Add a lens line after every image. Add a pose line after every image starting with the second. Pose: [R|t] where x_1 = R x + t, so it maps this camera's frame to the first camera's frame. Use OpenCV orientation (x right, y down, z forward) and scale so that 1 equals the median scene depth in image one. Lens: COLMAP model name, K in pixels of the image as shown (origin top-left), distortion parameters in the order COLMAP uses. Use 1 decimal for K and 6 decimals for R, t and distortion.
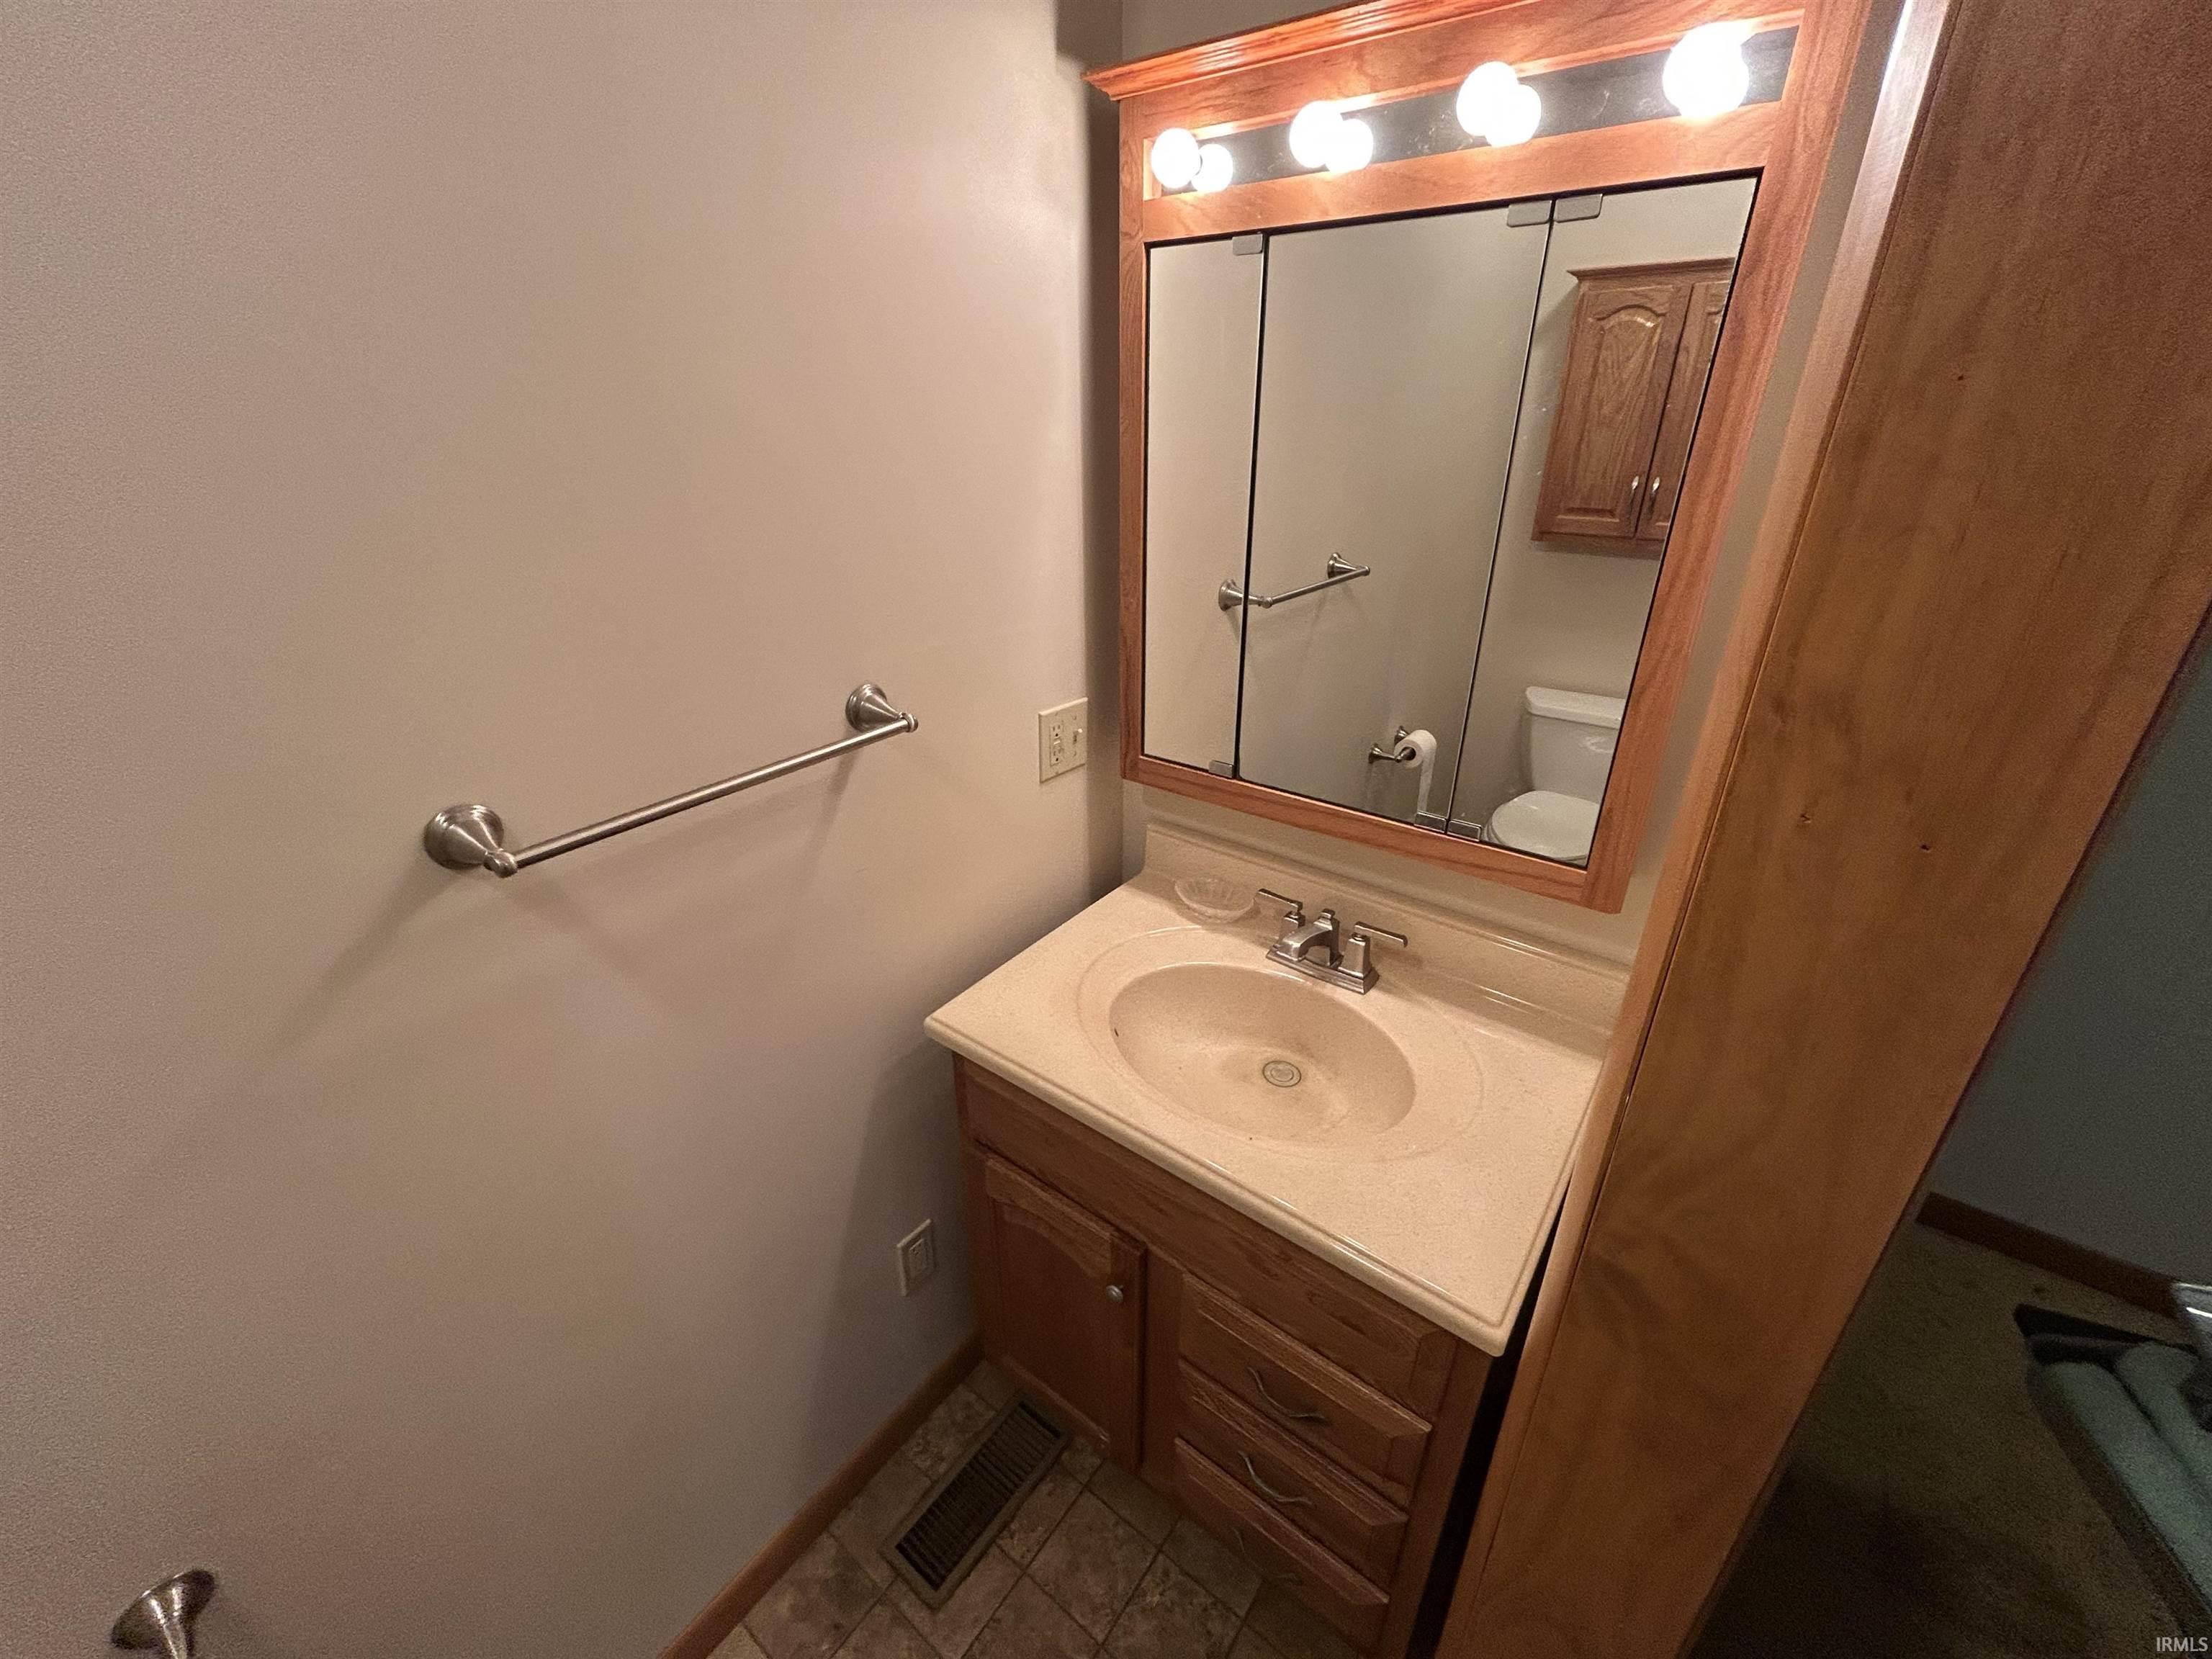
lens RADIAL K [[902.3, 0, 1099.8], [0, 902.3, 829.8], [0, 0, 1]] dist [0.000730, 0.000943]
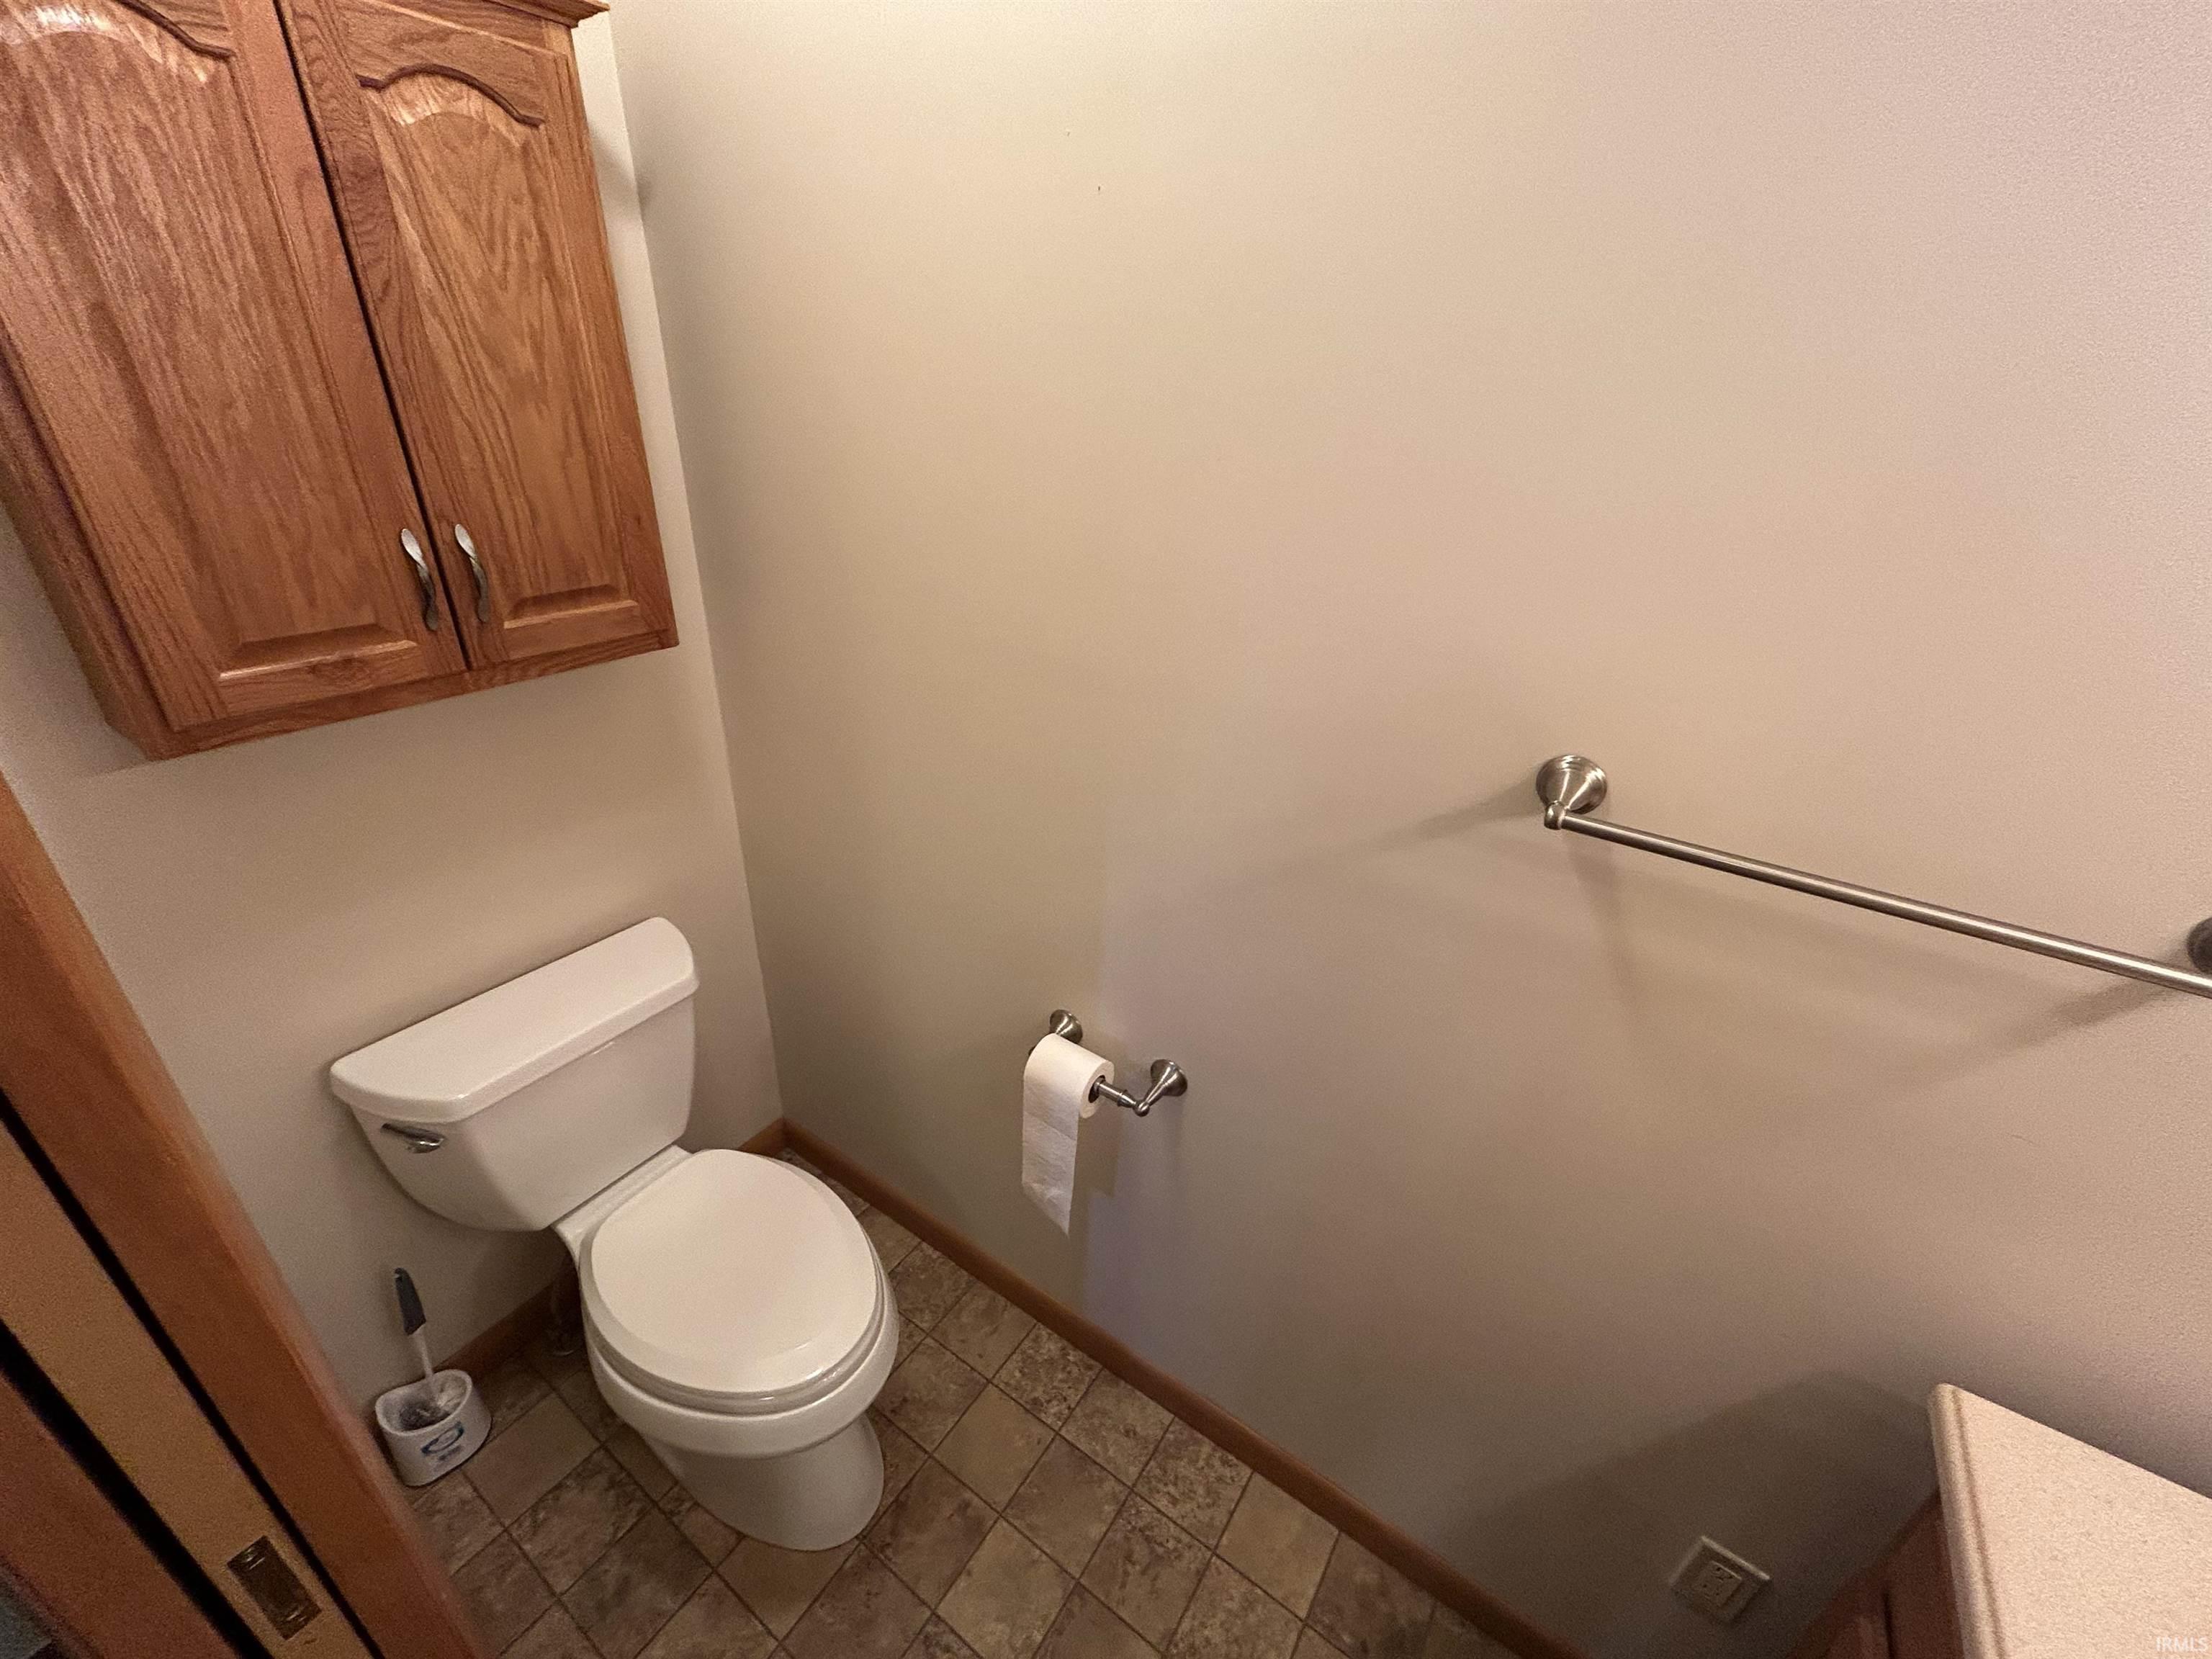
lens RADIAL K [[902.3, 0, 1101.3], [0, 902.3, 821.7], [0, 0, 1]] dist [0.000730, 0.000943]
pose [[0.069349, 0.469775, -0.880058, 0.157357], [-0.466616, 0.795005, 0.387604, -0.082960], [0.881737, 0.383770, 0.274337, 0.181593]]
